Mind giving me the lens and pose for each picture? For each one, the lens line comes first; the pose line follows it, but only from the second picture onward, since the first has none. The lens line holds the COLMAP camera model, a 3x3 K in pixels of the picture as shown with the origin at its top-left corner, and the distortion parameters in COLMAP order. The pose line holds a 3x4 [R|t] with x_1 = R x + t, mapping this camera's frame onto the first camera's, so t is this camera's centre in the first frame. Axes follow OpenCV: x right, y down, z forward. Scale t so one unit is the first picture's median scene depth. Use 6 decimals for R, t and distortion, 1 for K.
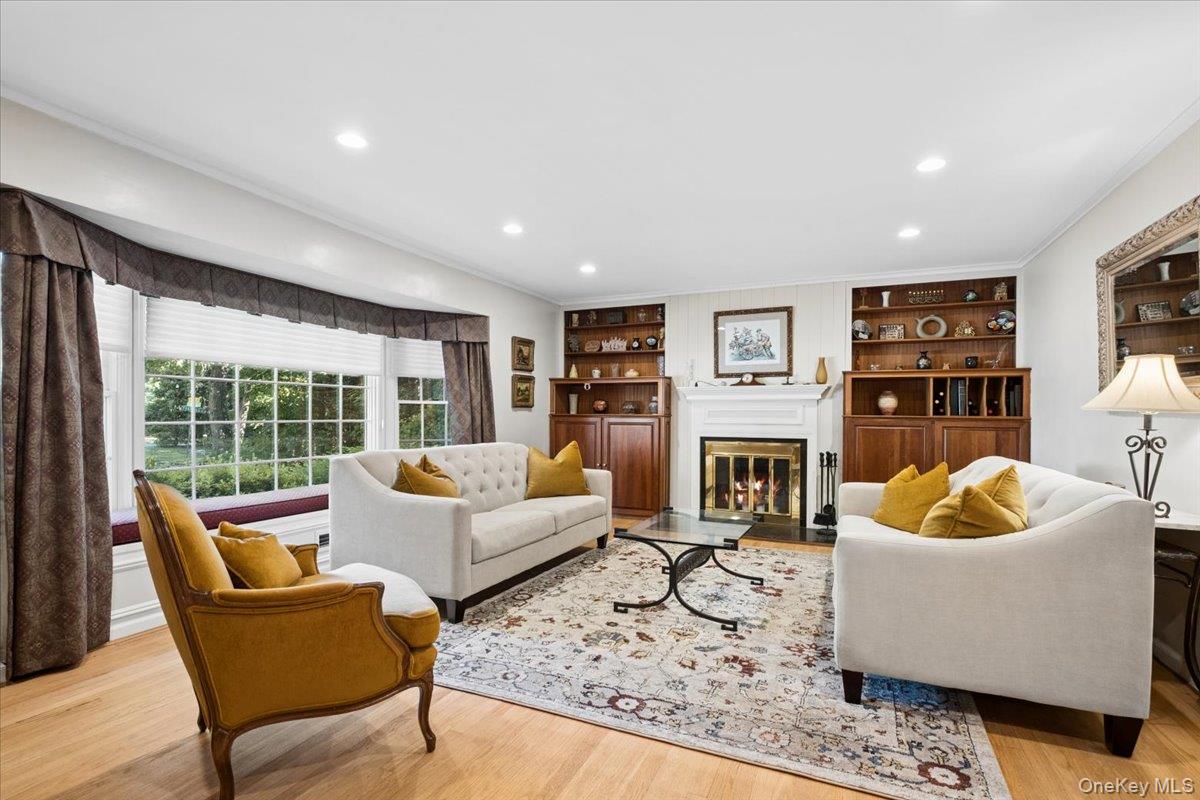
lens RADIAL K [[570.9, 0, 598.9], [0, 570.9, 419.9], [0, 0, 1]] dist [-0.009871, -0.002162]
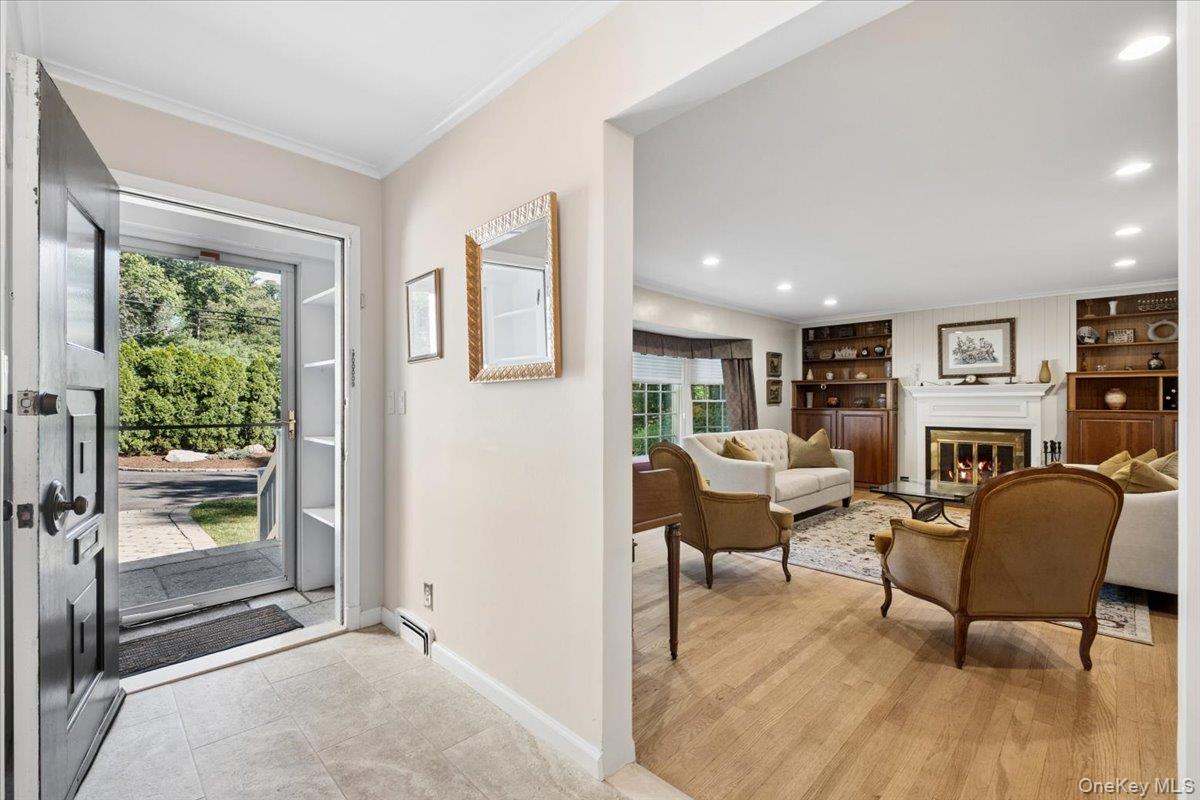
lens RADIAL K [[525.9, 0, 590.5], [0, 525.9, 404.0], [0, 0, 1]] dist [-0.005549, -0.004071]
pose [[0.931922, -0.004181, -0.362633, -0.102124], [0.001475, 0.999969, -0.007738, -0.013557], [0.362655, 0.006676, 0.931900, -0.377285]]
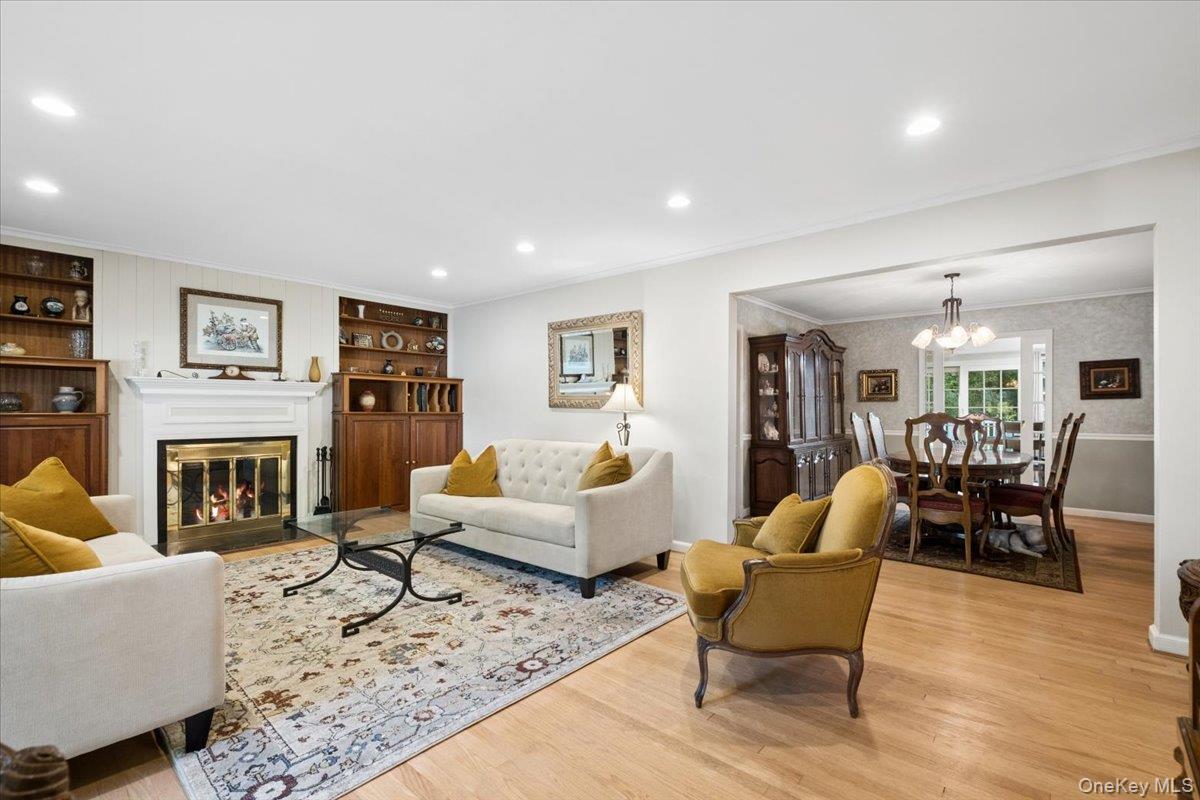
lens RADIAL K [[525.9, 0, 604.3], [0, 525.9, 405.6], [0, 0, 1]] dist [-0.005549, -0.004071]
pose [[0.283661, 0.002054, 0.958922, -0.409475], [0.008495, 0.999953, -0.004655, -0.012008], [-0.958887, 0.009467, 0.283630, 0.238047]]
